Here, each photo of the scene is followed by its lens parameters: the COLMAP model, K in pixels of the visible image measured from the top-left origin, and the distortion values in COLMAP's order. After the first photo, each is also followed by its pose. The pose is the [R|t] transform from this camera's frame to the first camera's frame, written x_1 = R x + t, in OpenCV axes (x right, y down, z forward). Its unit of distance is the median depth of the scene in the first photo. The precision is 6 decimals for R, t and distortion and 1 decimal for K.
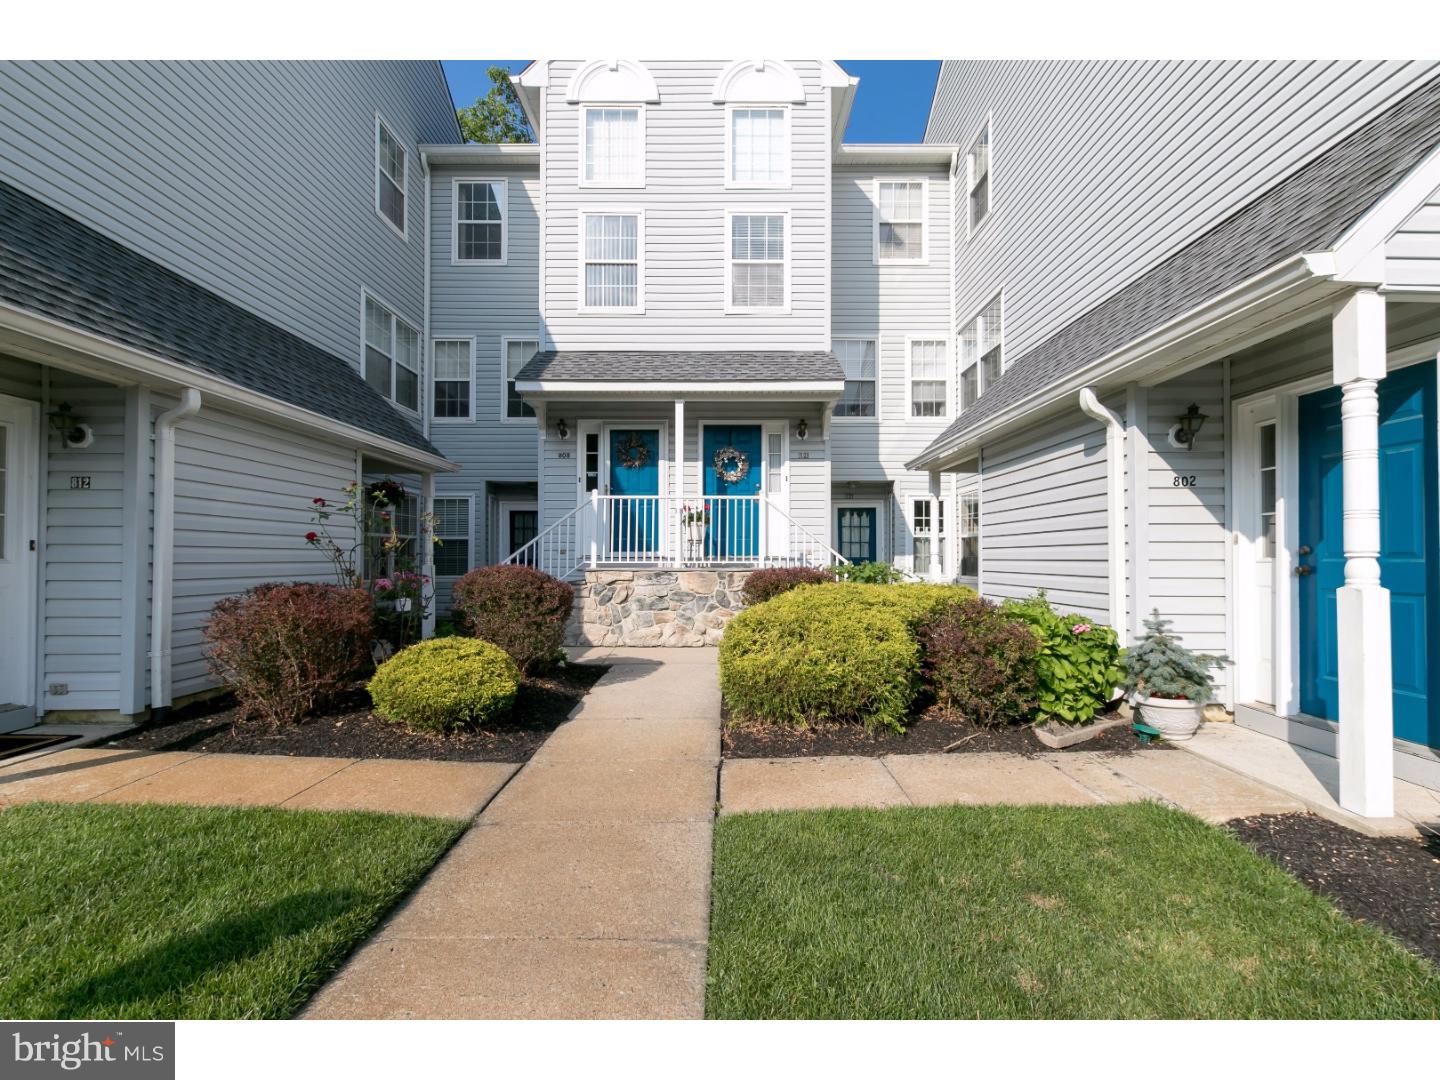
lens RADIAL K [[649.0, 0, 720.1], [0, 649.0, 546.3], [0, 0, 1]] dist [0.012927, 0.000405]
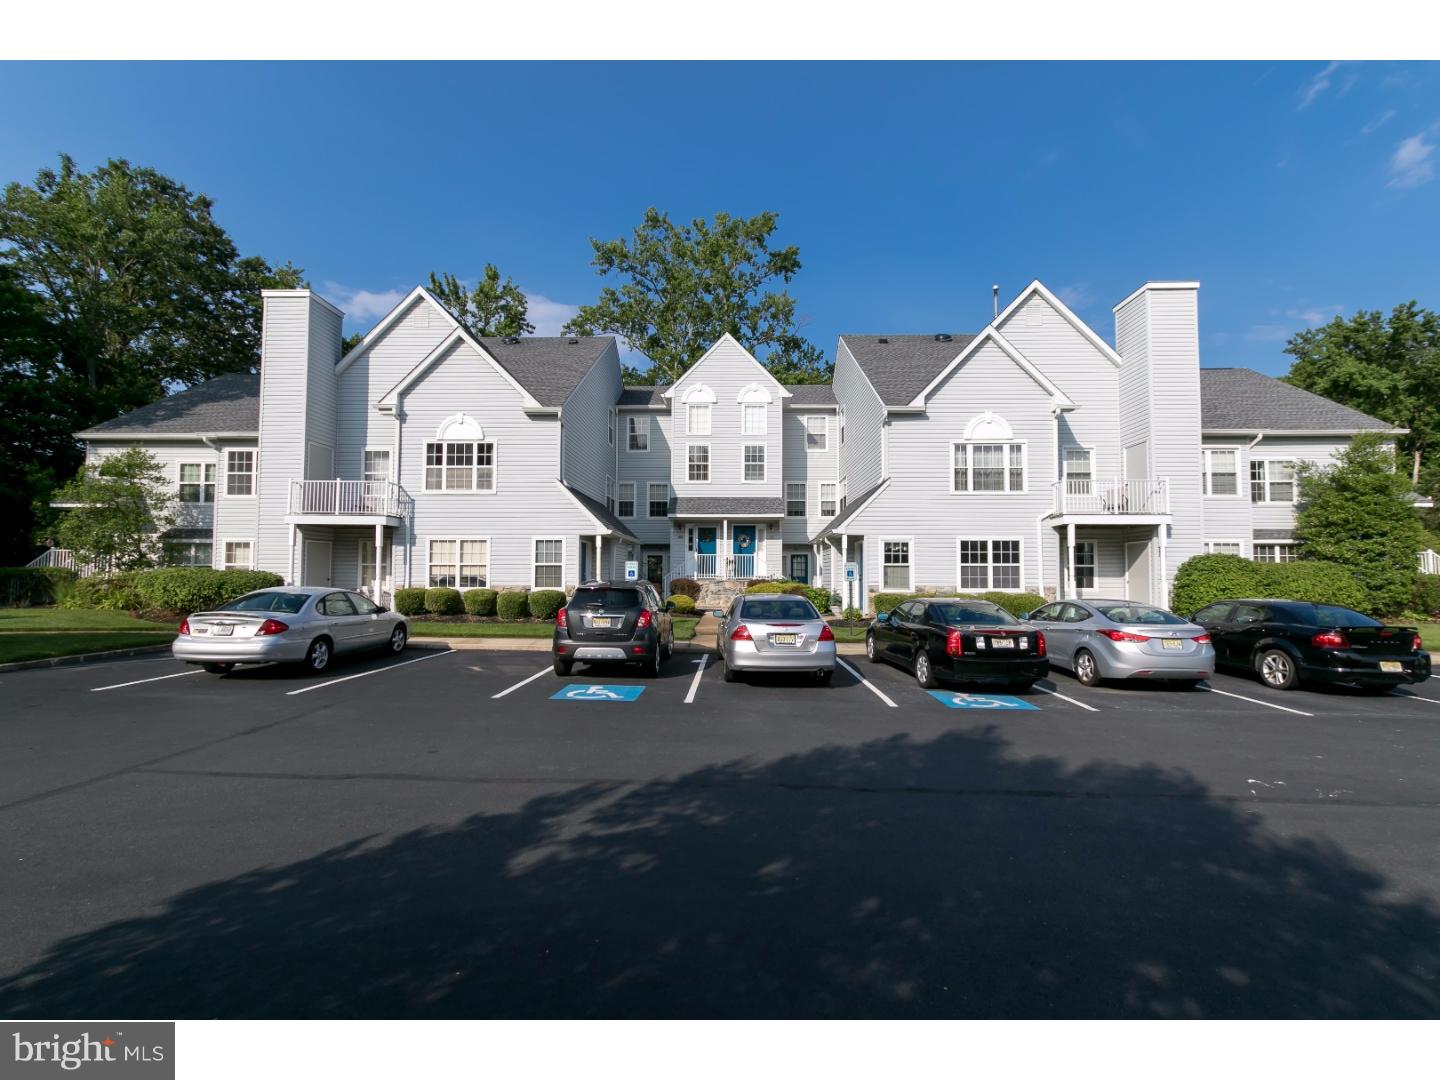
lens RADIAL K [[649.0, 0, 720.8], [0, 649.0, 543.4], [0, 0, 1]] dist [0.012927, 0.000405]
pose [[0.999803, 0.003216, -0.019576, -0.024937], [-0.003818, 0.999518, -0.030806, -0.034557], [0.019468, 0.030874, 0.999334, -1.612741]]
